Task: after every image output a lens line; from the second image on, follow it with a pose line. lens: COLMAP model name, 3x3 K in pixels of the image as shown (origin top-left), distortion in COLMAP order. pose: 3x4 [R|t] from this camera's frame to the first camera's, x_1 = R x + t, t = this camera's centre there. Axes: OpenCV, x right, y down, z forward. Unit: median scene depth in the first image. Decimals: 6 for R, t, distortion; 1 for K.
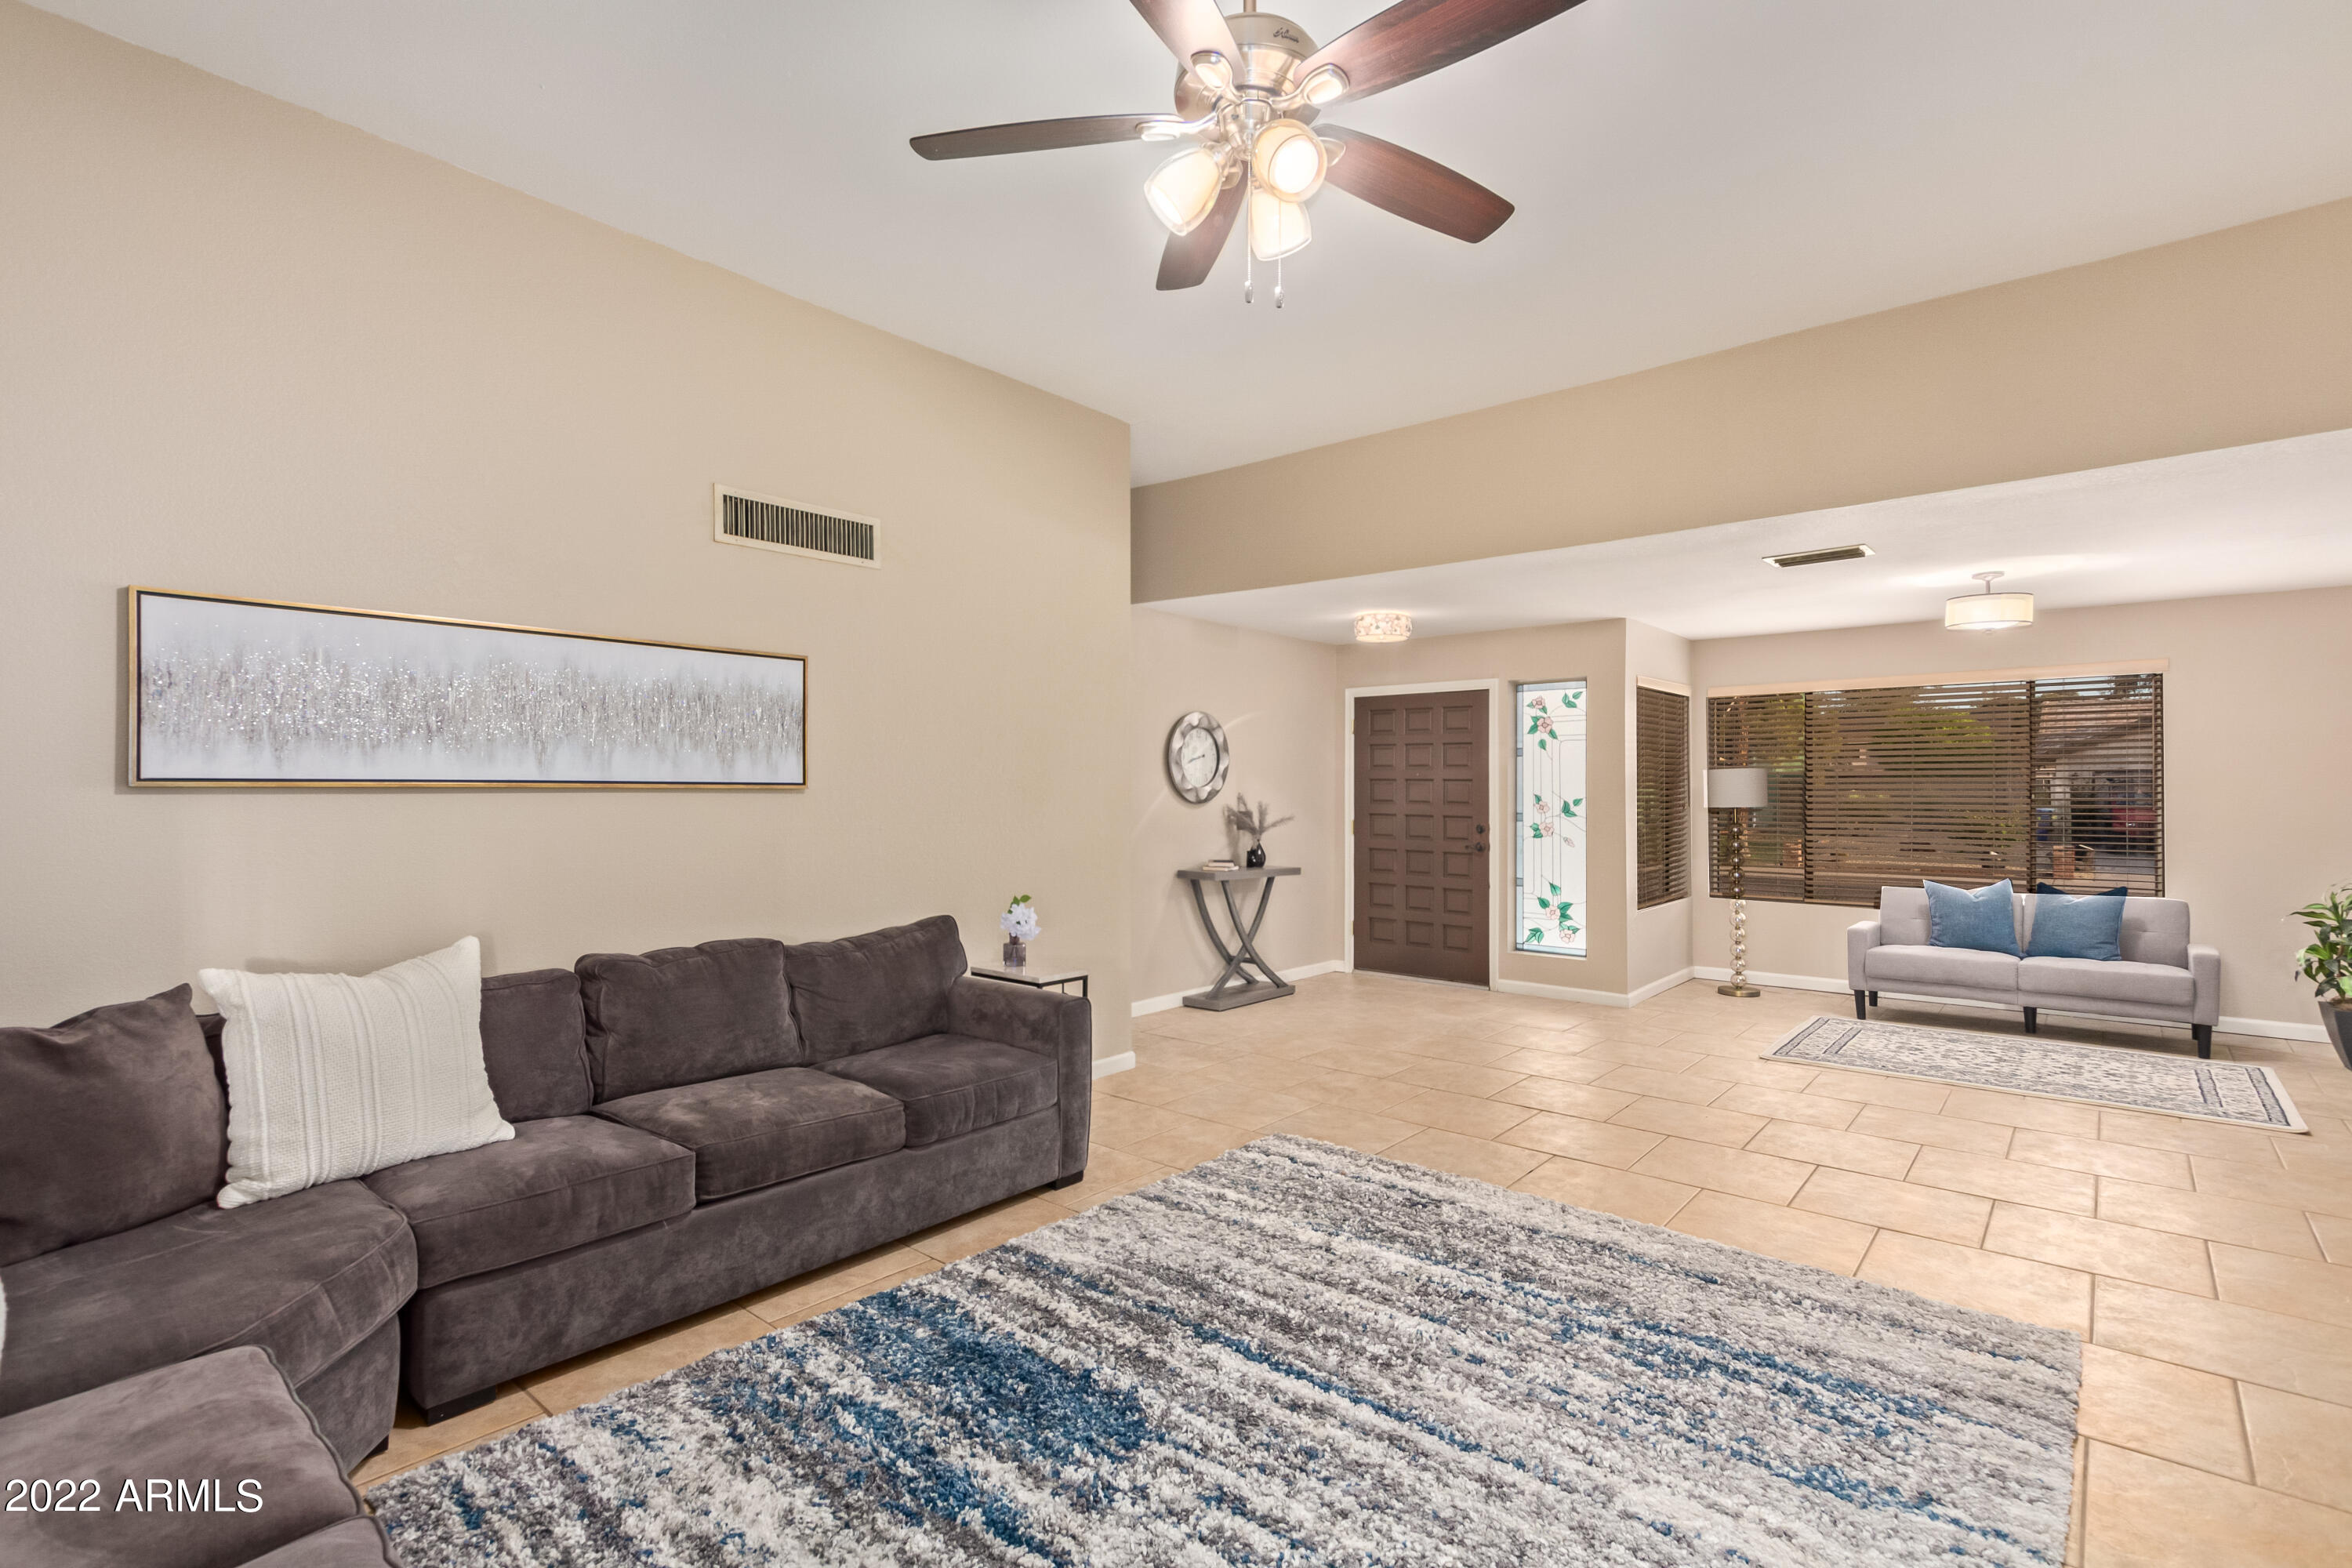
lens RADIAL K [[1104.8, 0, 1163.3], [0, 1104.8, 774.2], [0, 0, 1]] dist [0.012139, -0.003669]
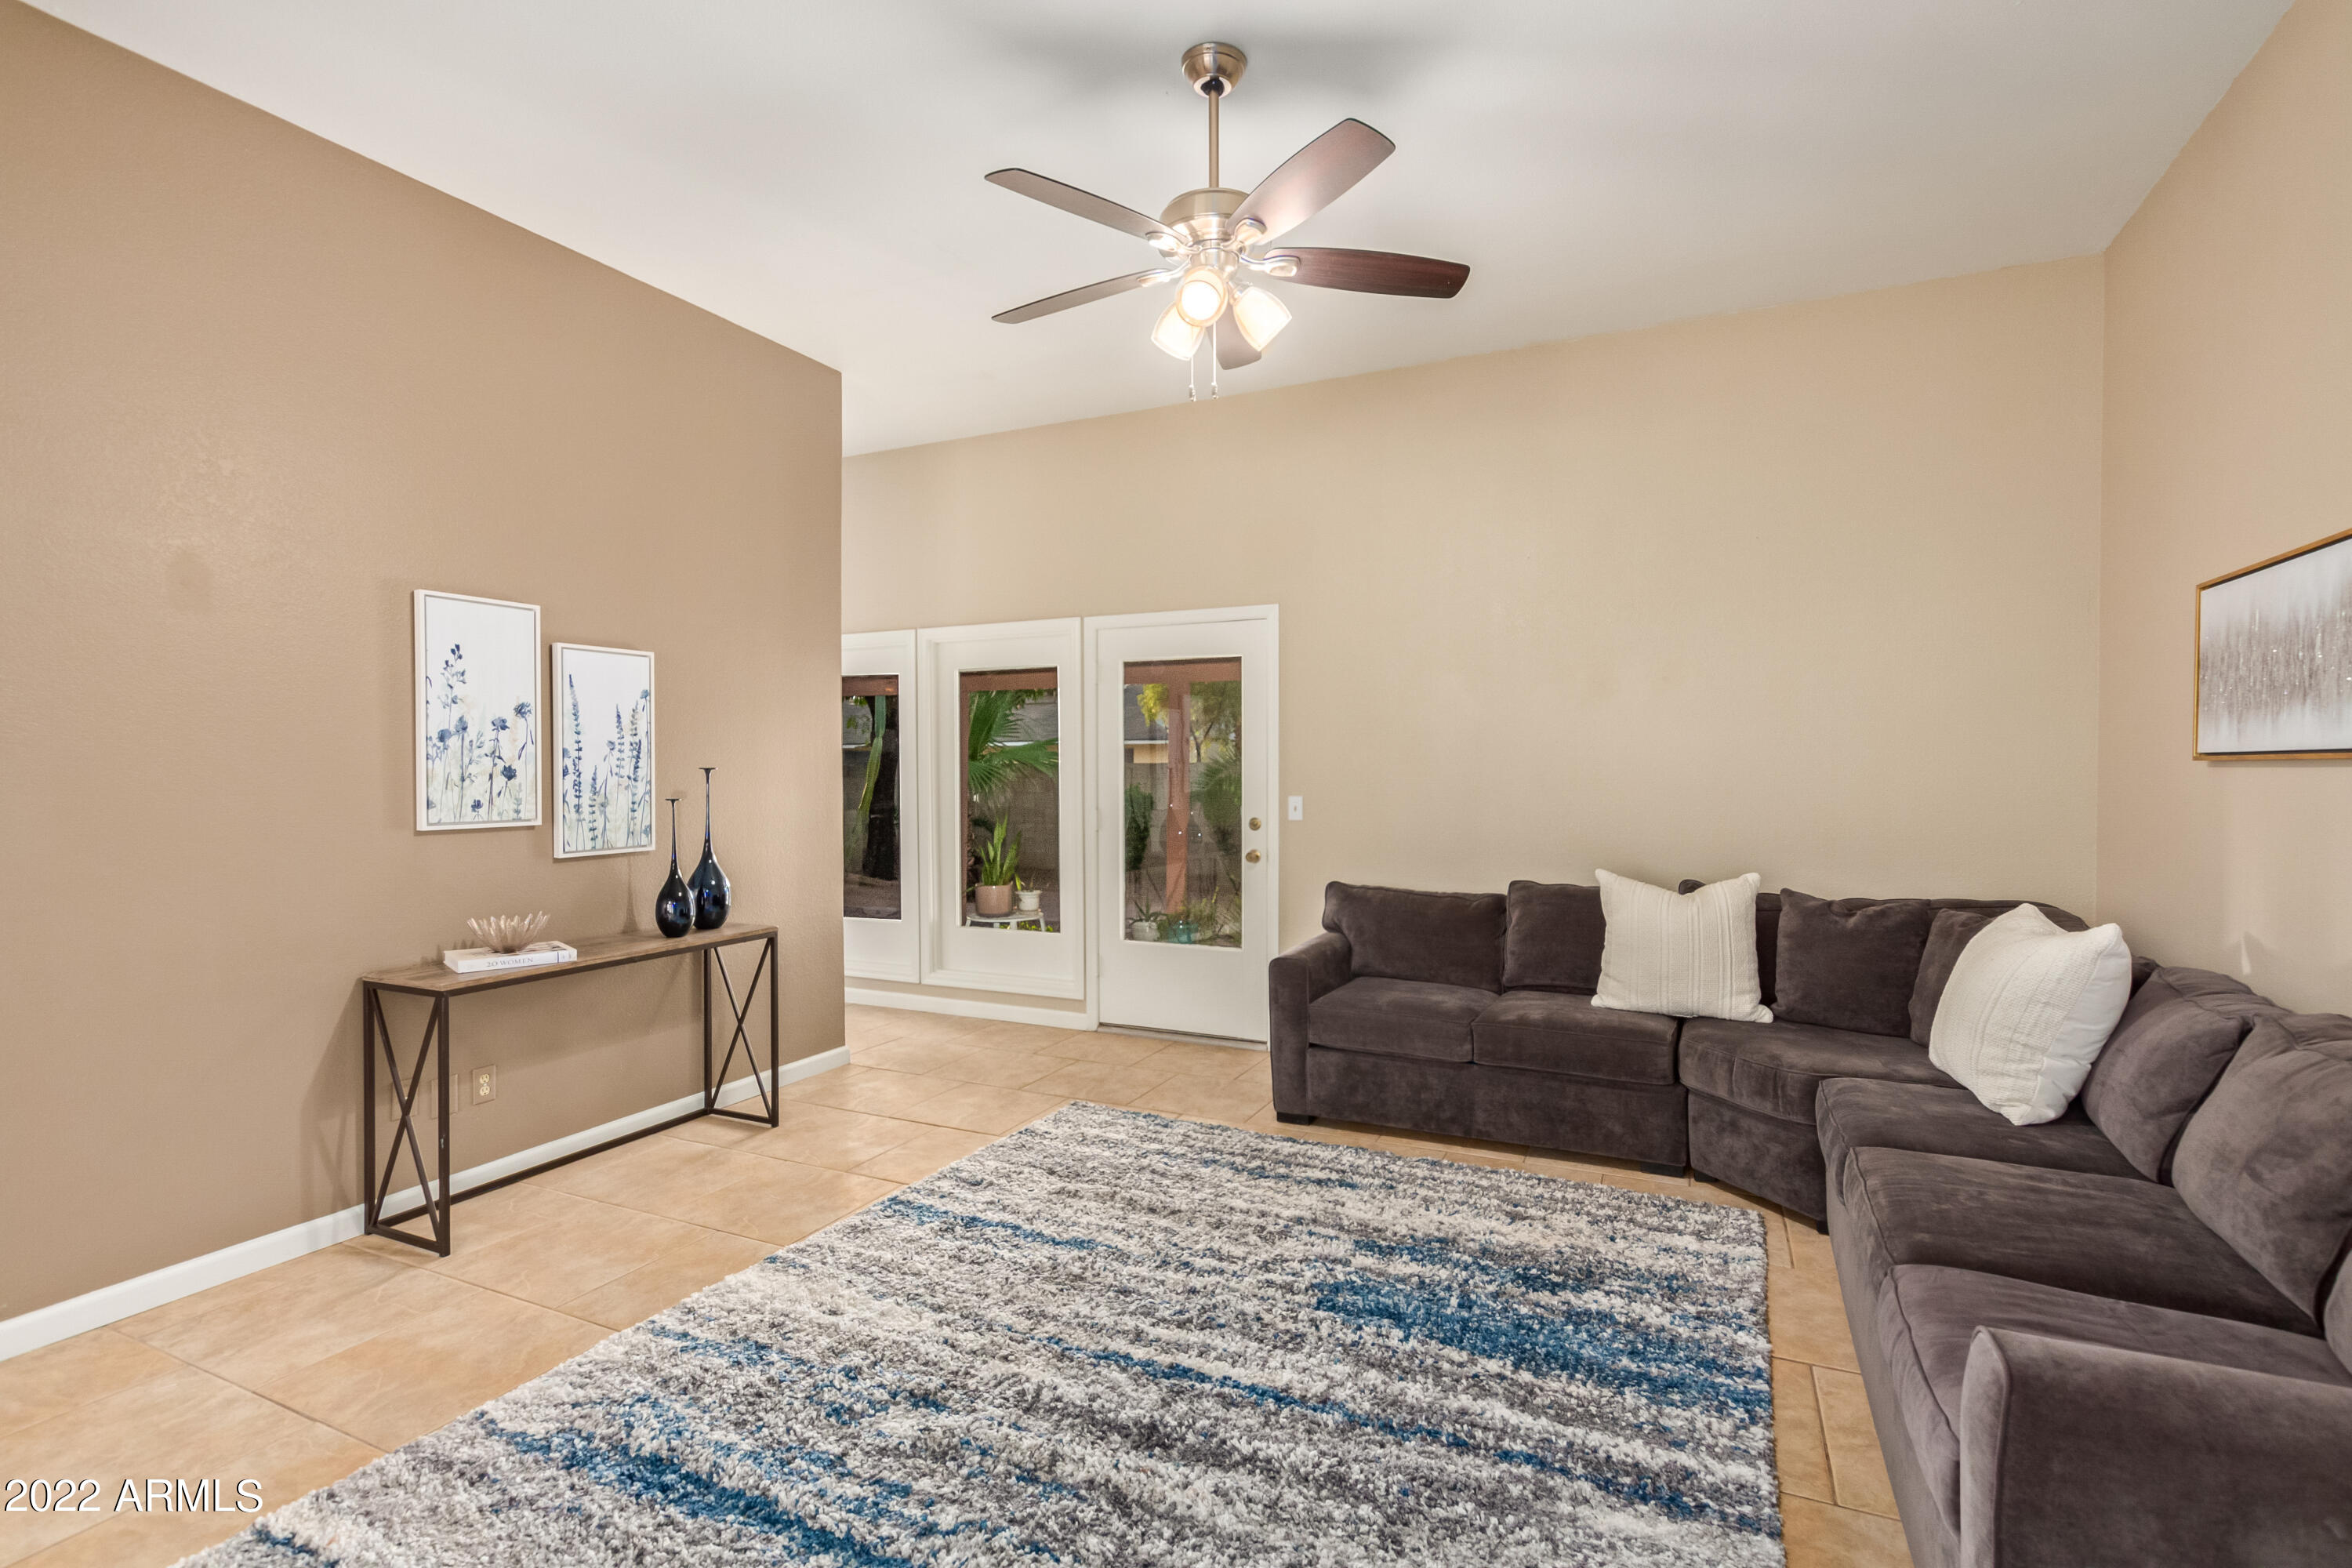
lens RADIAL K [[1104.8, 0, 1175.9], [0, 1104.8, 782.4], [0, 0, 1]] dist [0.012139, -0.003669]
pose [[-0.965859, -0.001236, -0.259065, 0.282959], [-0.000119, 0.999991, -0.004326, 0.026564], [0.259068, -0.004147, -0.965850, 1.349611]]
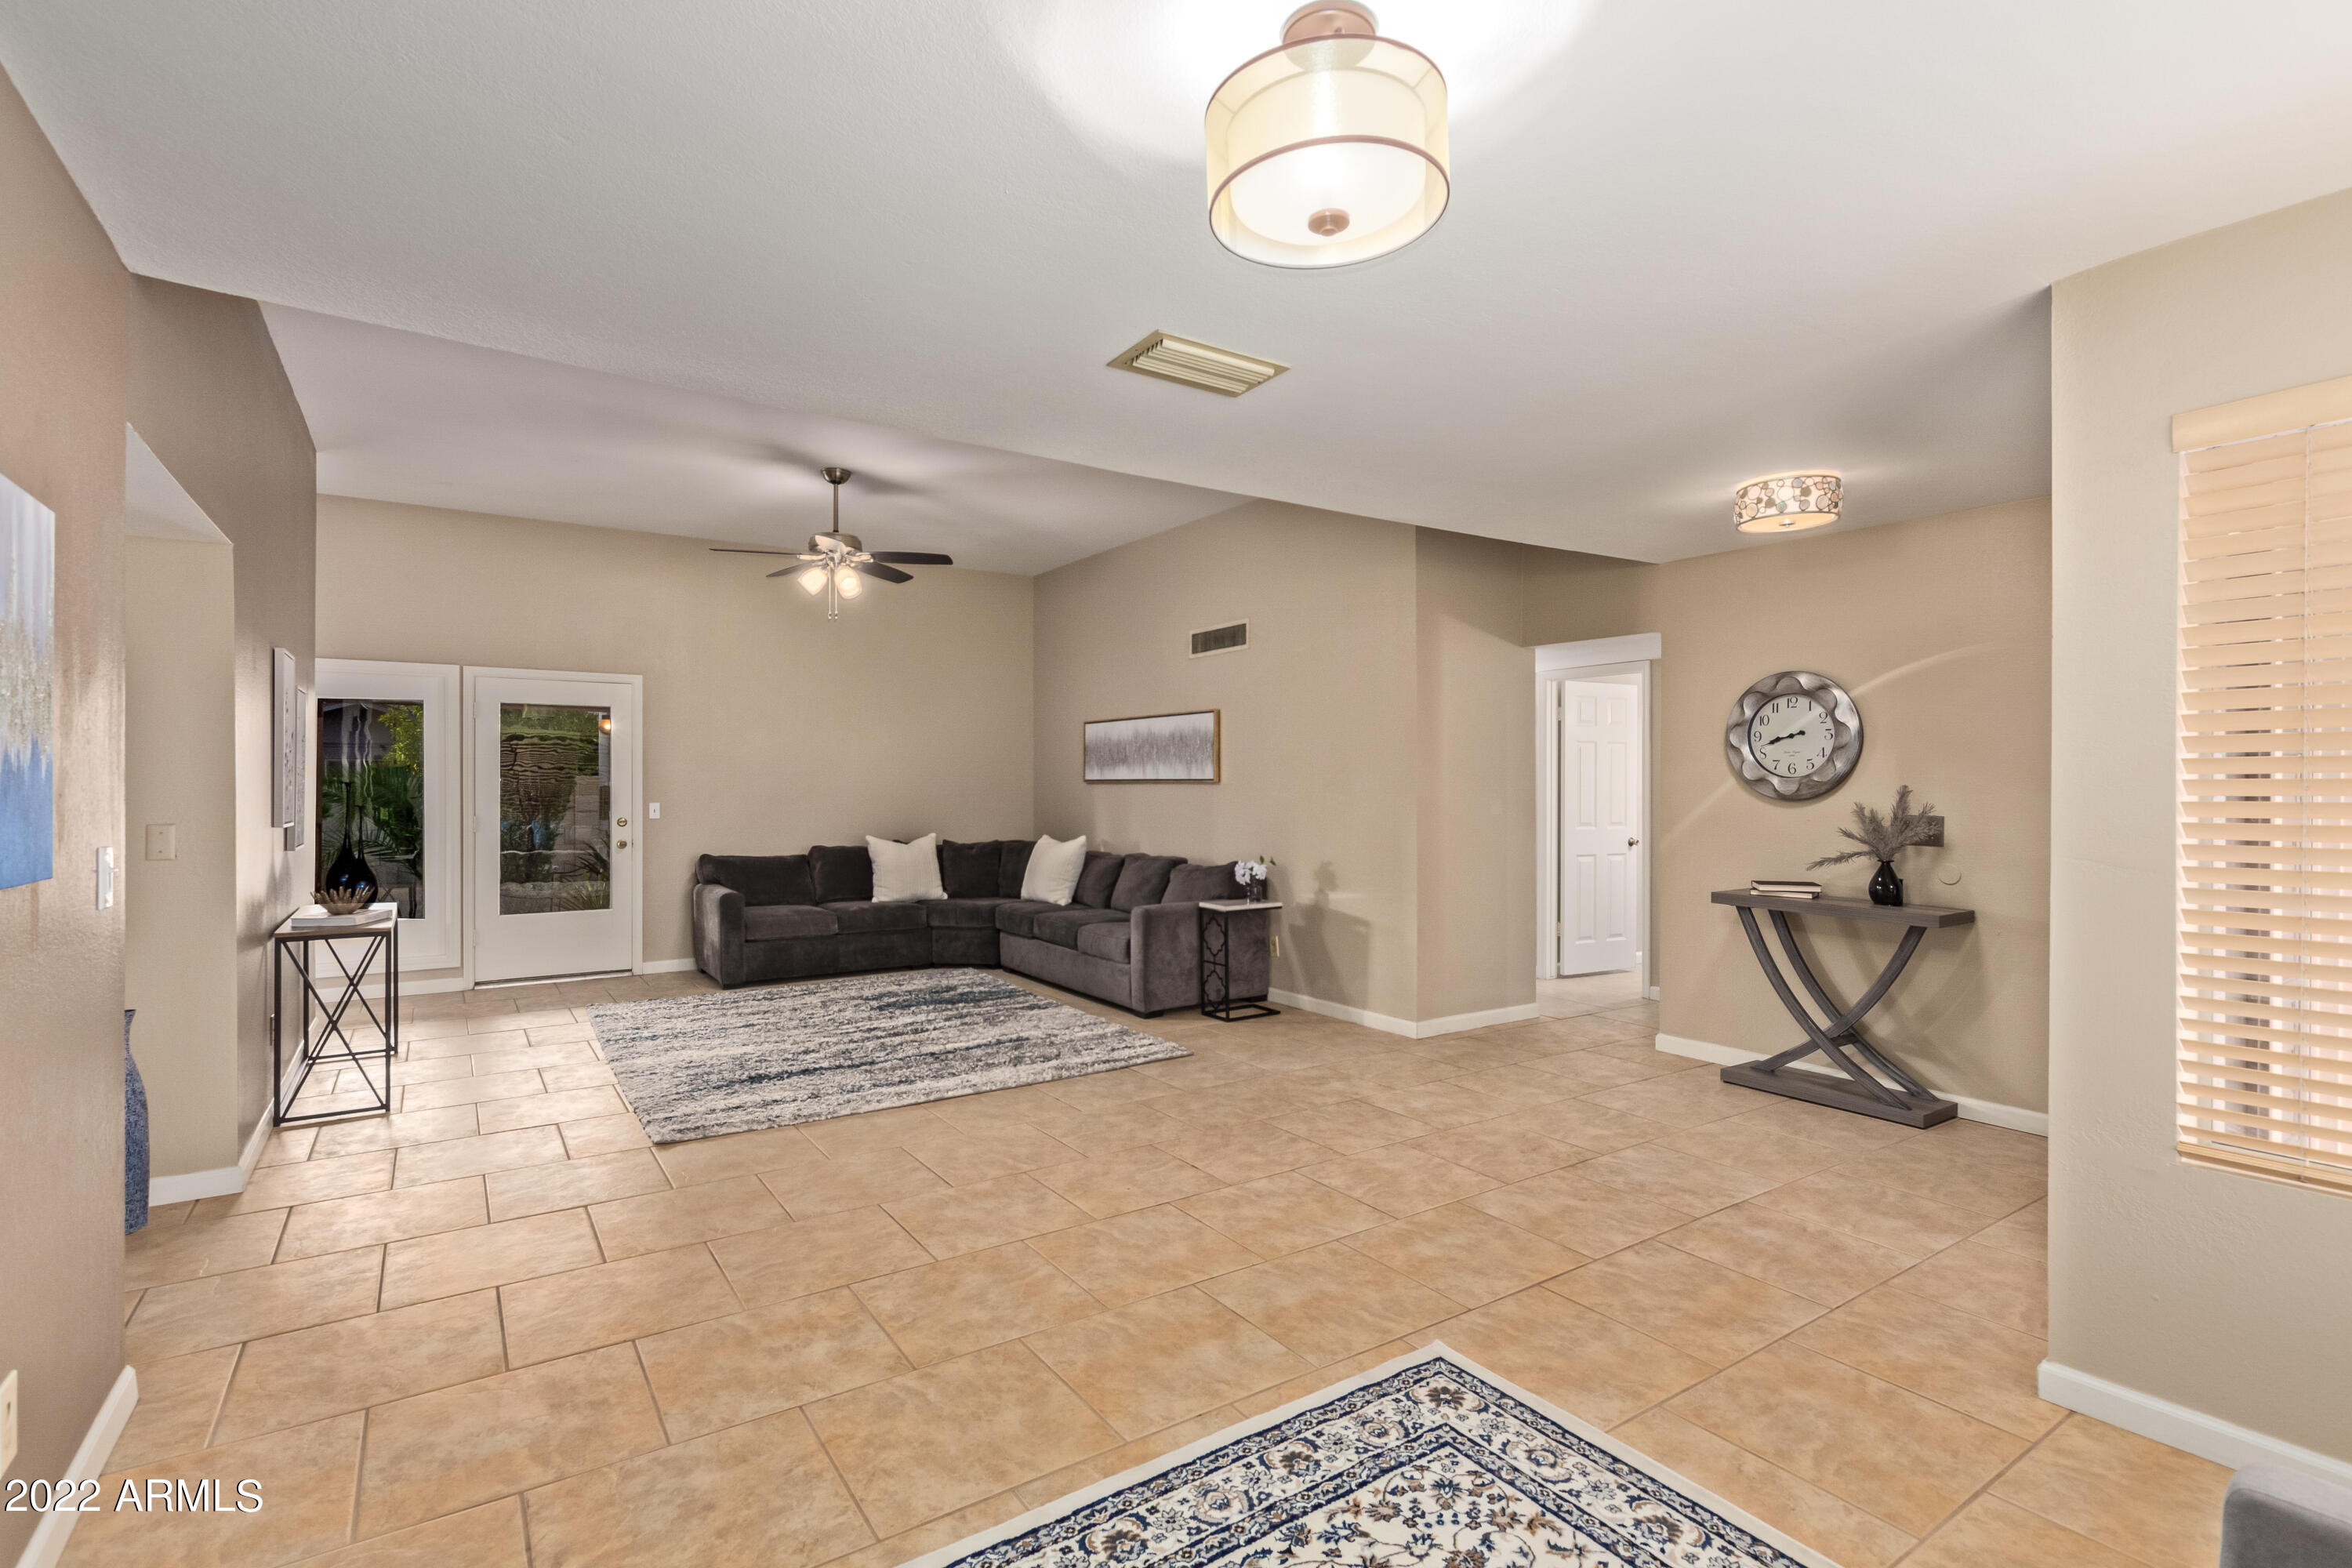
lens RADIAL K [[1104.8, 0, 1218.1], [0, 1104.8, 790.4], [0, 0, 1]] dist [0.012139, -0.003669]
pose [[-0.249394, 0.000321, -0.968402, 1.595797], [0.013206, 0.999908, -0.003069, 0.035364], [0.968312, -0.013554, -0.249376, 1.623235]]
